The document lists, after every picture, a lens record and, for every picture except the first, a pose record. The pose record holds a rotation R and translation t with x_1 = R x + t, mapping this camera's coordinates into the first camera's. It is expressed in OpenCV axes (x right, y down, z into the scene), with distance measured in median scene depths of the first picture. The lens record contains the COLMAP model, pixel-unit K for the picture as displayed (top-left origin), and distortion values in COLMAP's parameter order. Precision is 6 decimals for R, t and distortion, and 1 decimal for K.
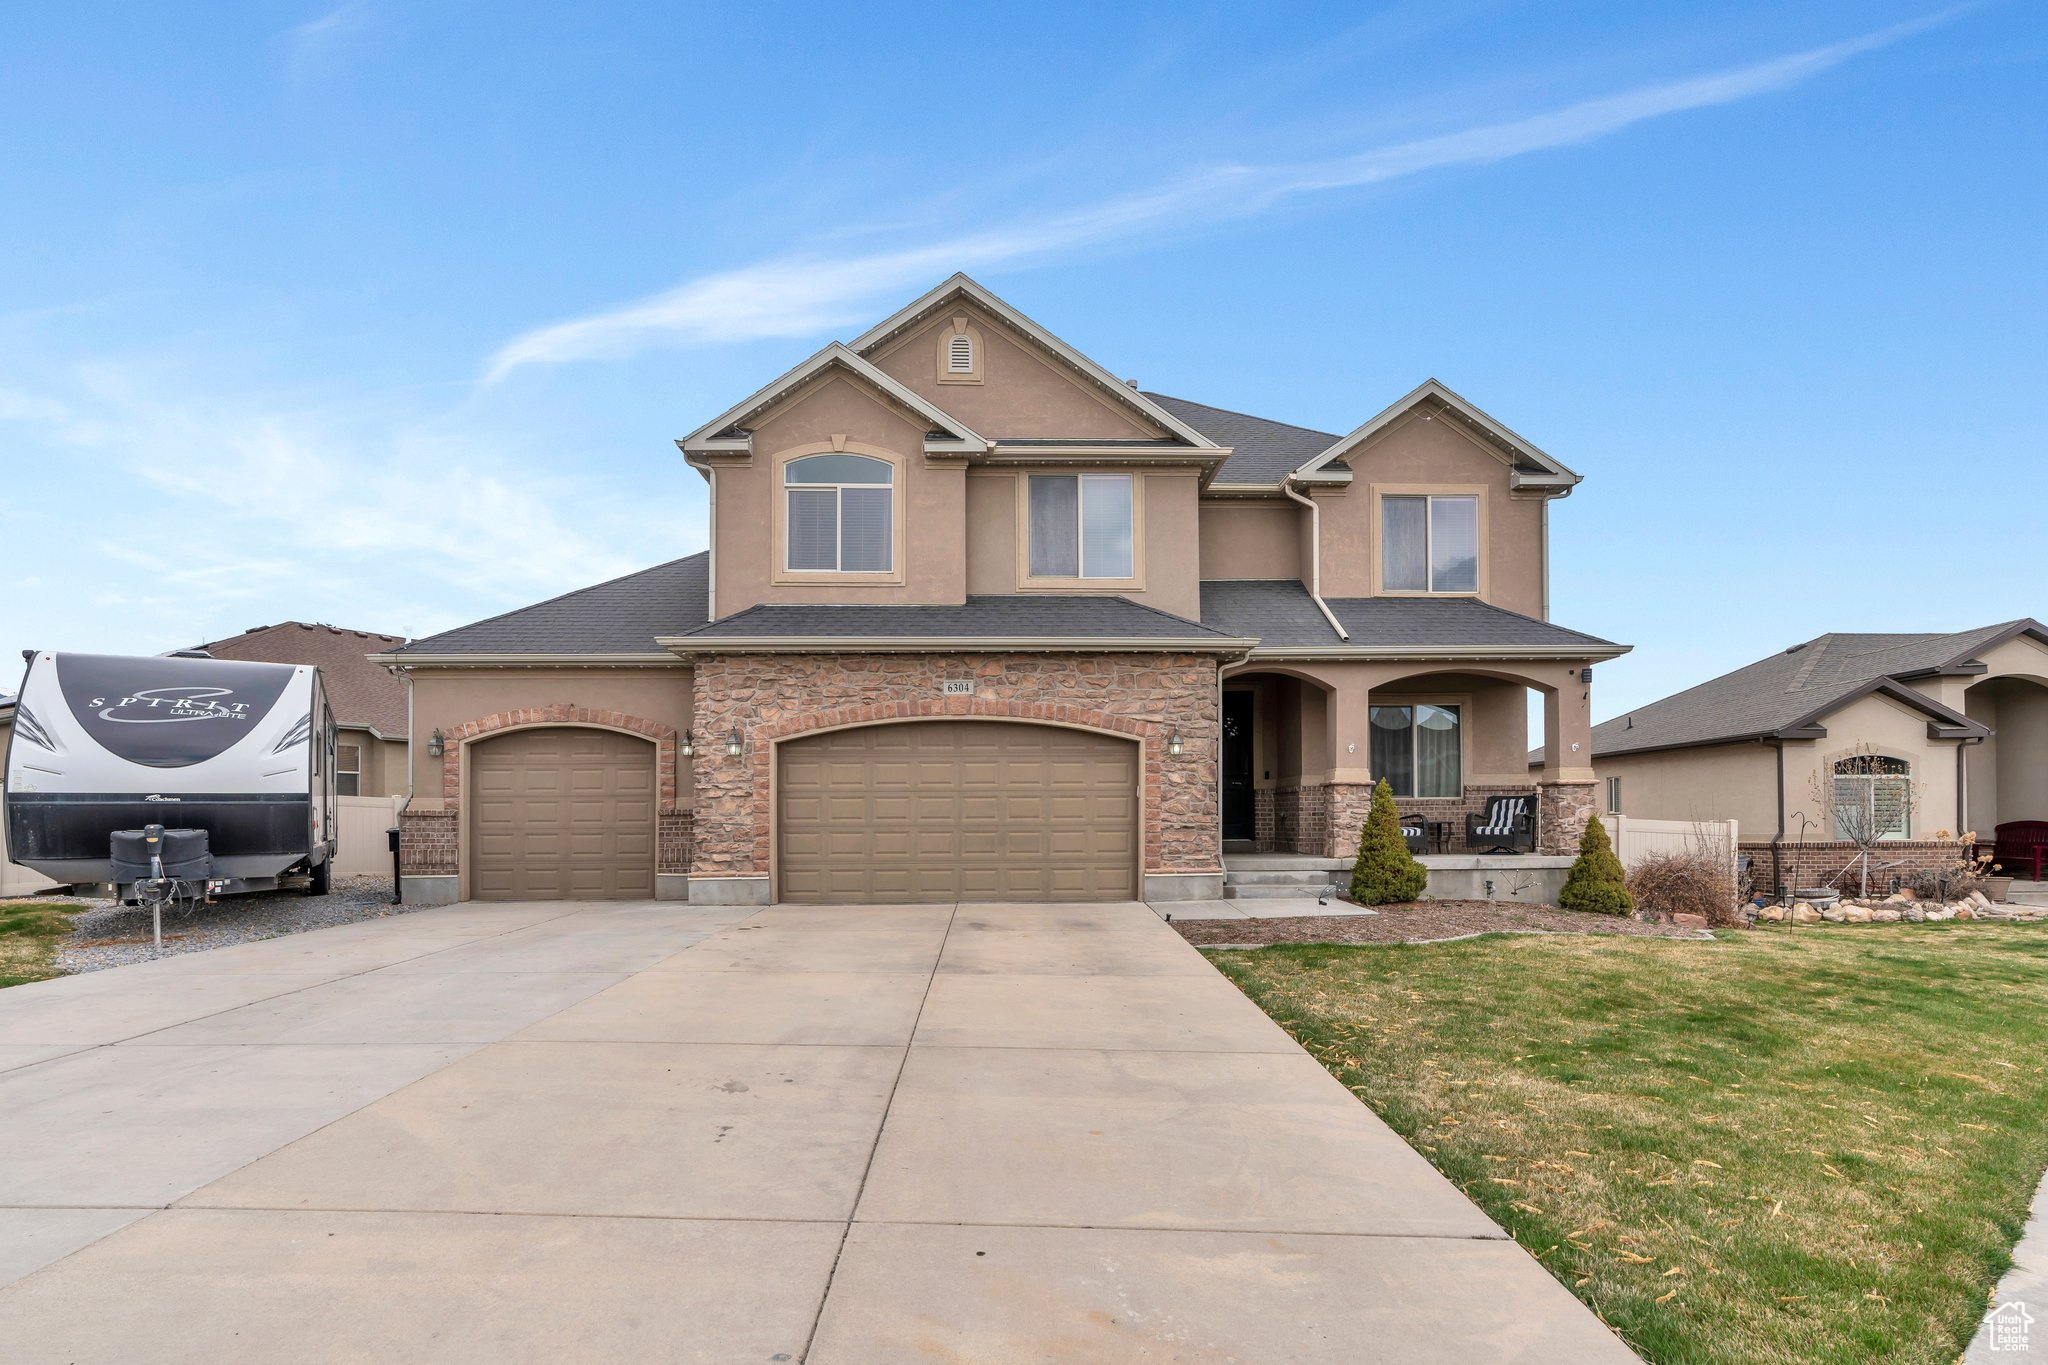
lens RADIAL K [[1031.9, 0, 1024.0], [0, 1031.9, 757.6], [0, 0, 1]] dist [-0.000888, 0.000606]
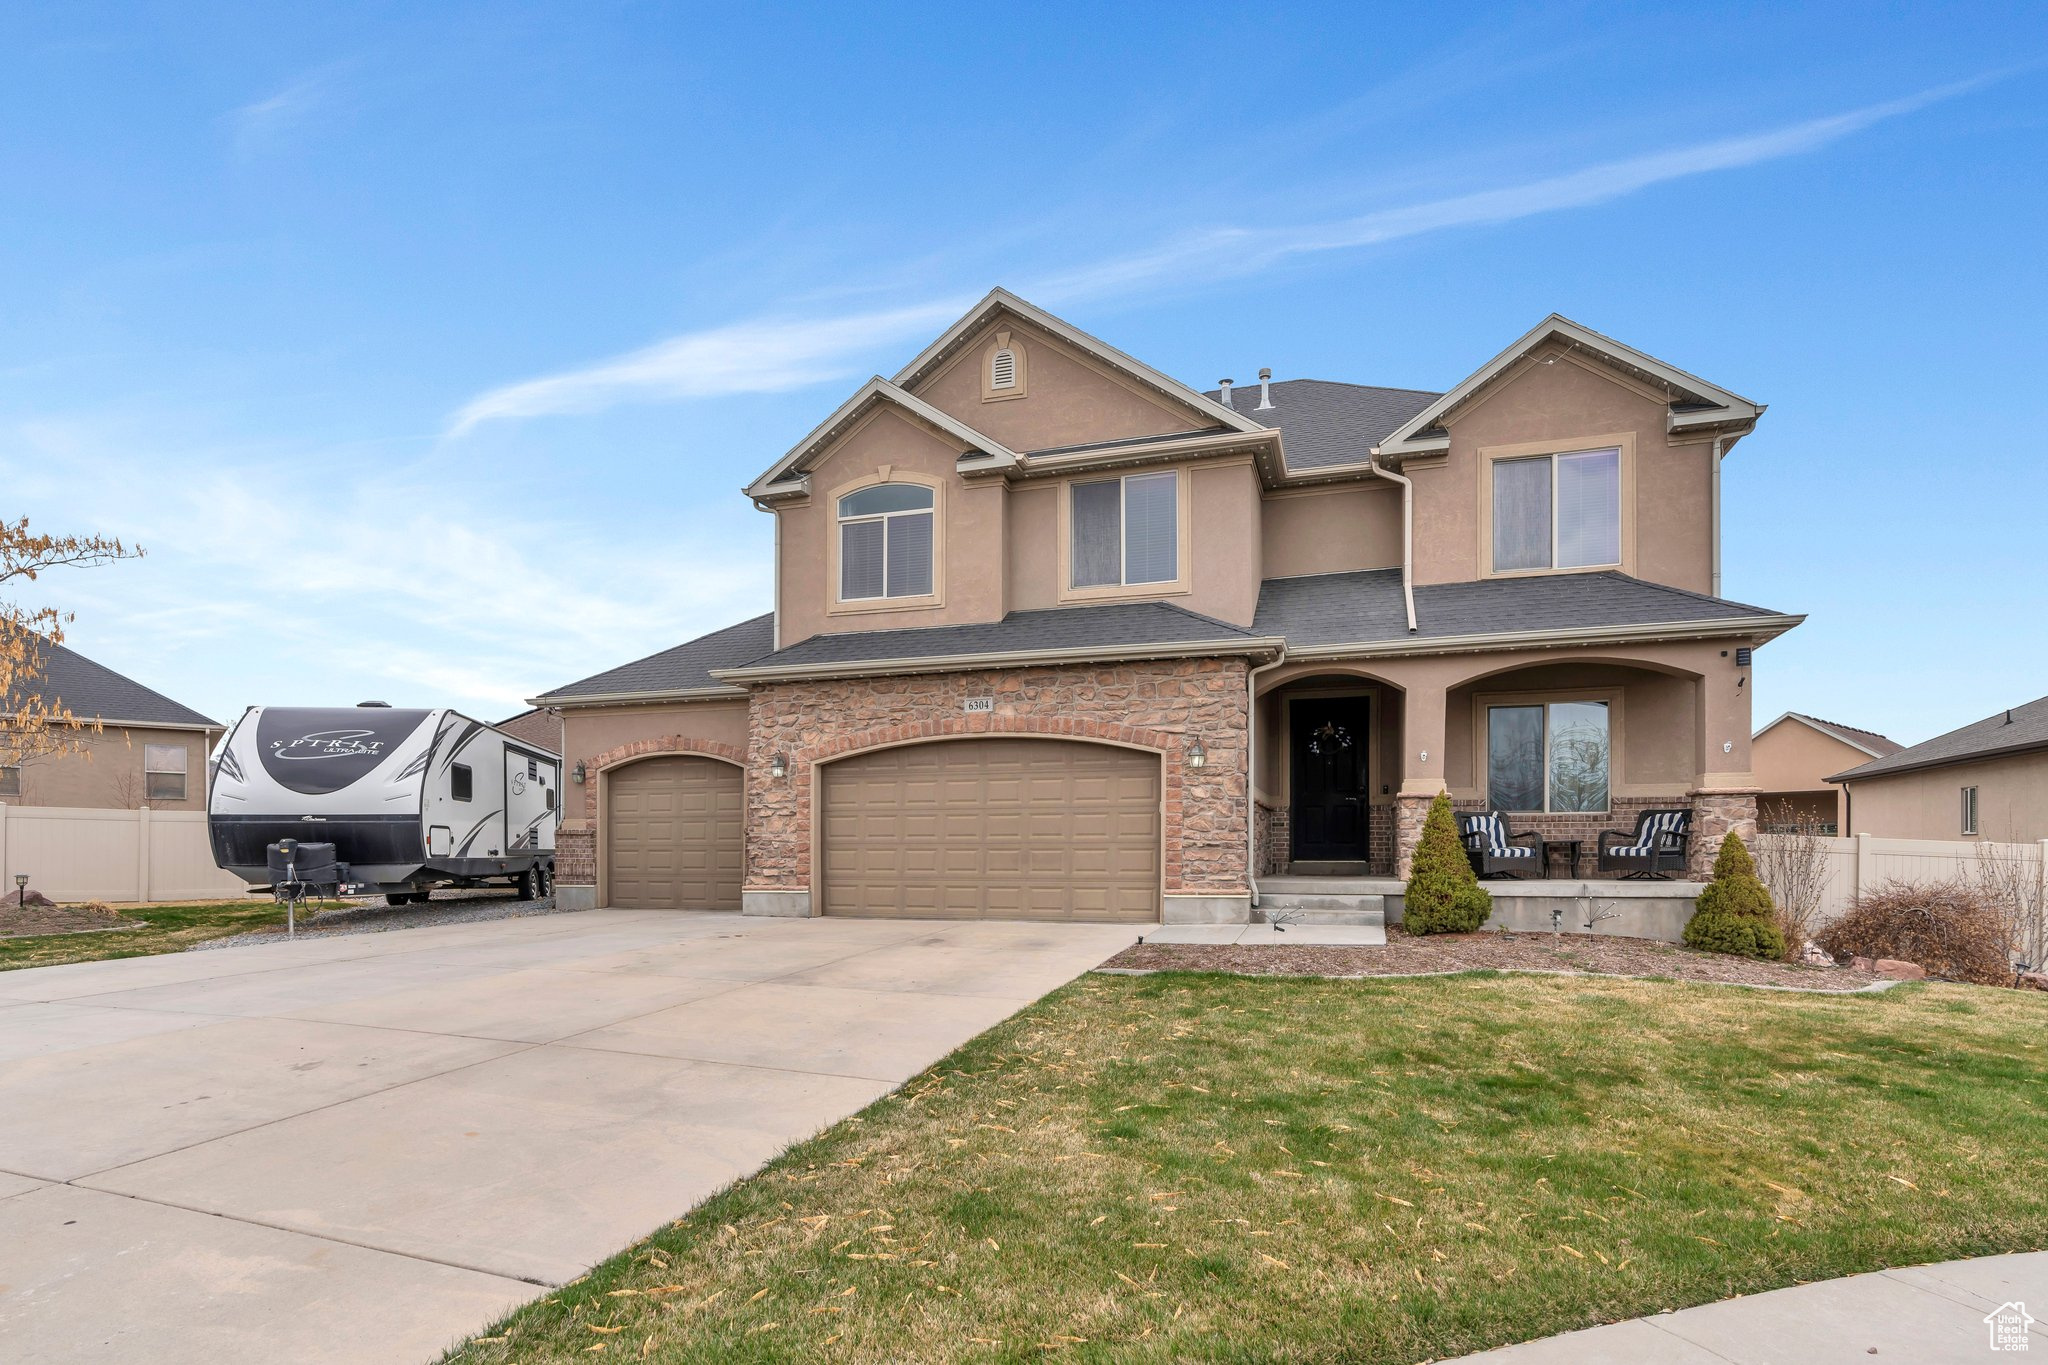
lens RADIAL K [[1017.1, 0, 1022.1], [0, 1017.1, 798.0], [0, 0, 1]] dist [-0.001076, -0.000226]
pose [[0.944350, -0.012788, -0.328694, 0.283132], [0.017626, 0.999776, 0.011742, 0.010680], [0.328470, -0.016882, 0.944363, 0.077326]]
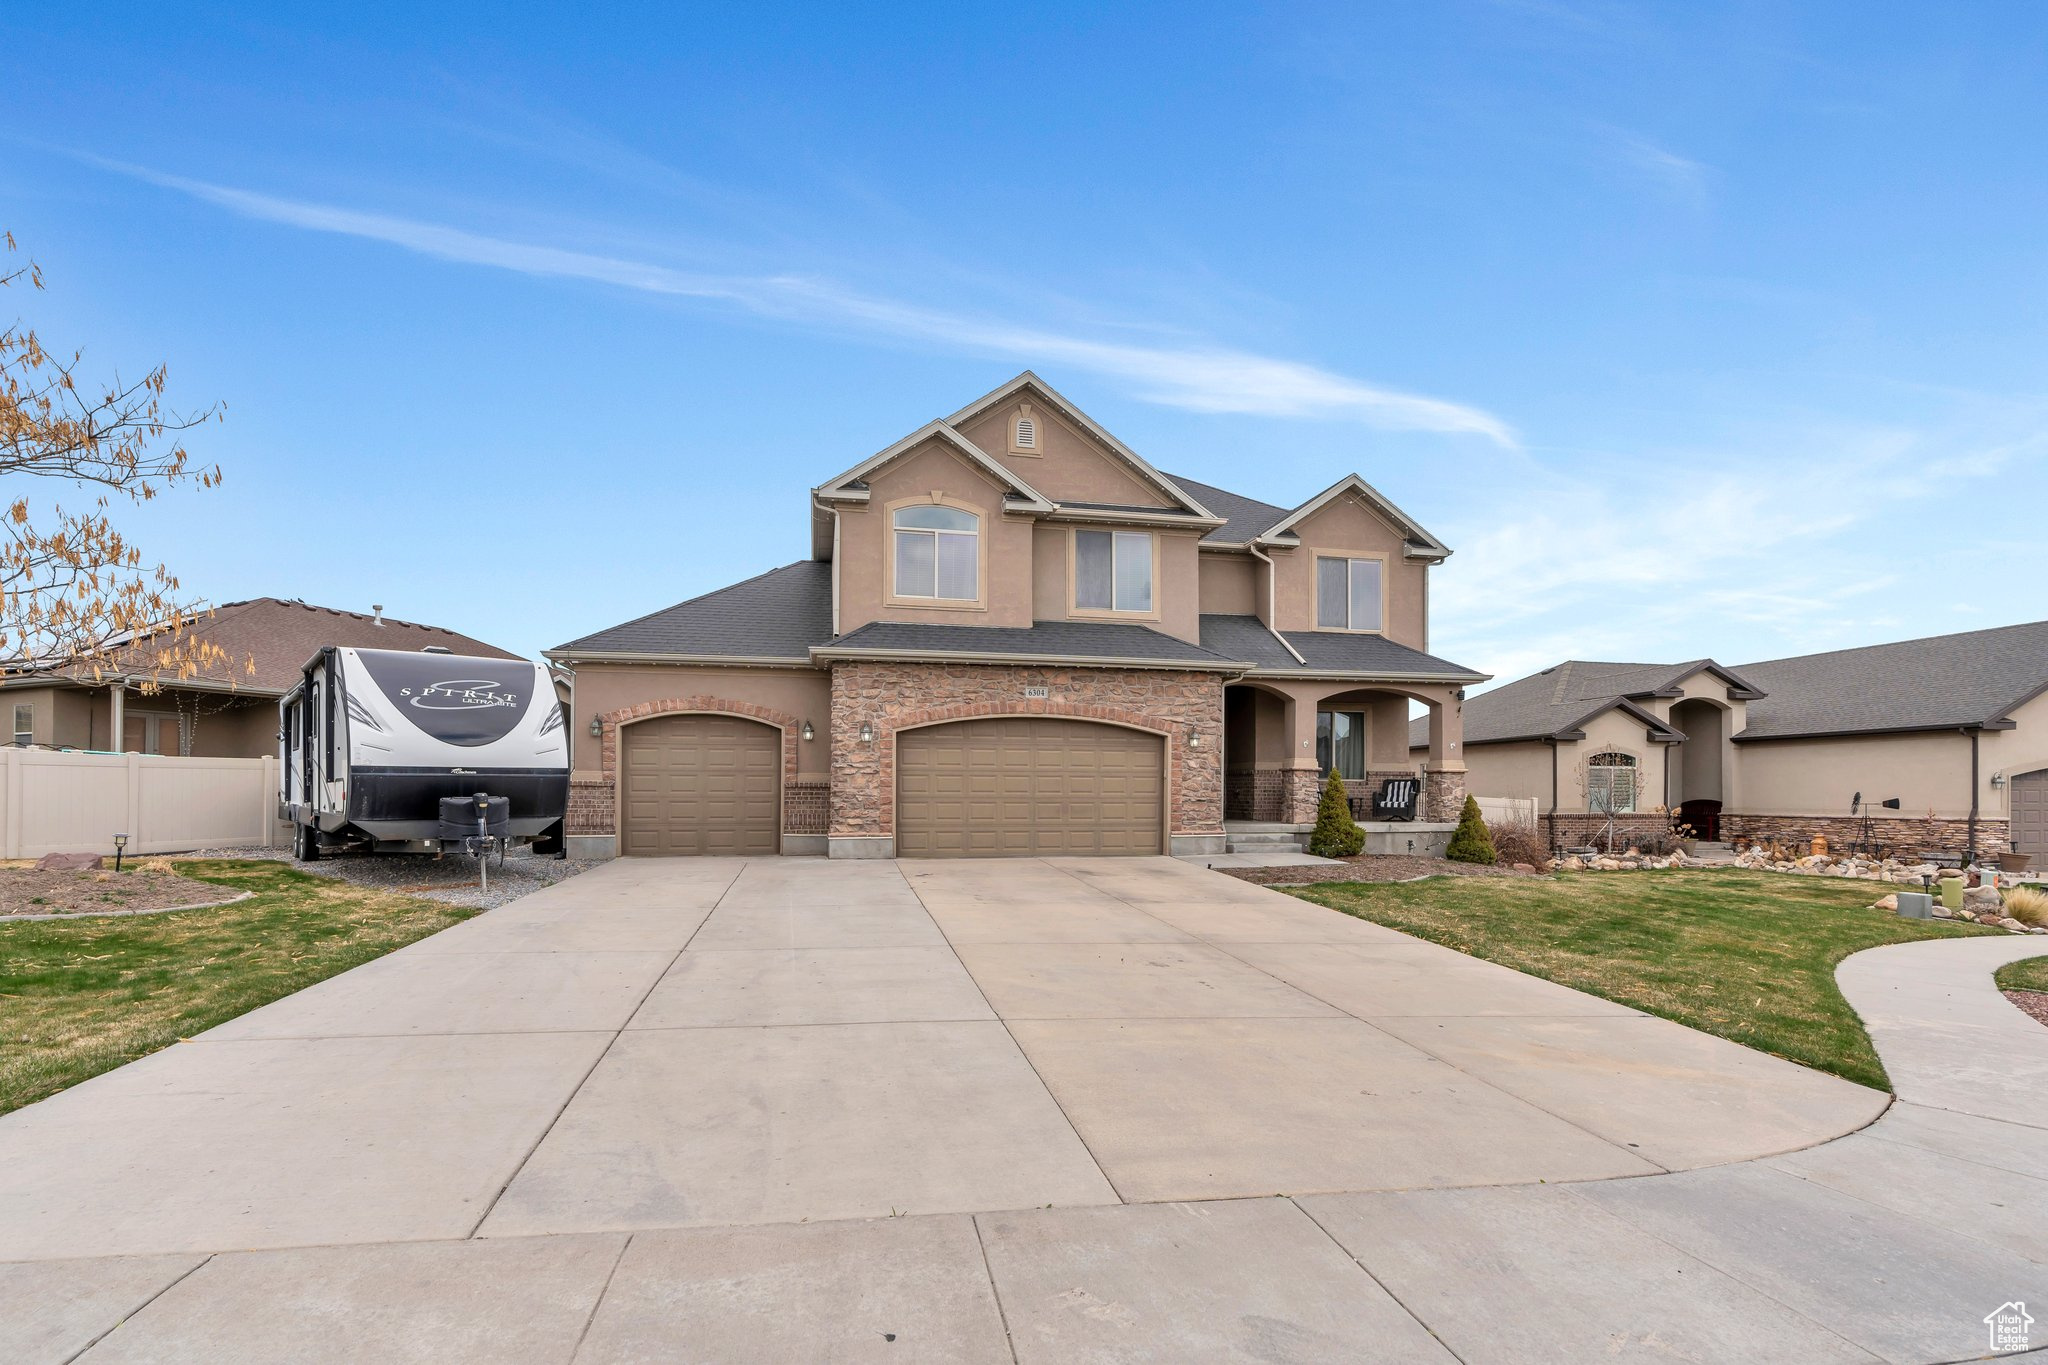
lens RADIAL K [[907.5, 0, 1024.6], [0, 907.5, 735.3], [0, 0, 1]] dist [-0.002819, -0.000156]
pose [[0.985920, 0.020183, 0.165997, -0.254130], [-0.020292, 0.999794, -0.001040, -0.011517], [-0.165983, -0.002343, 0.986126, -0.127133]]
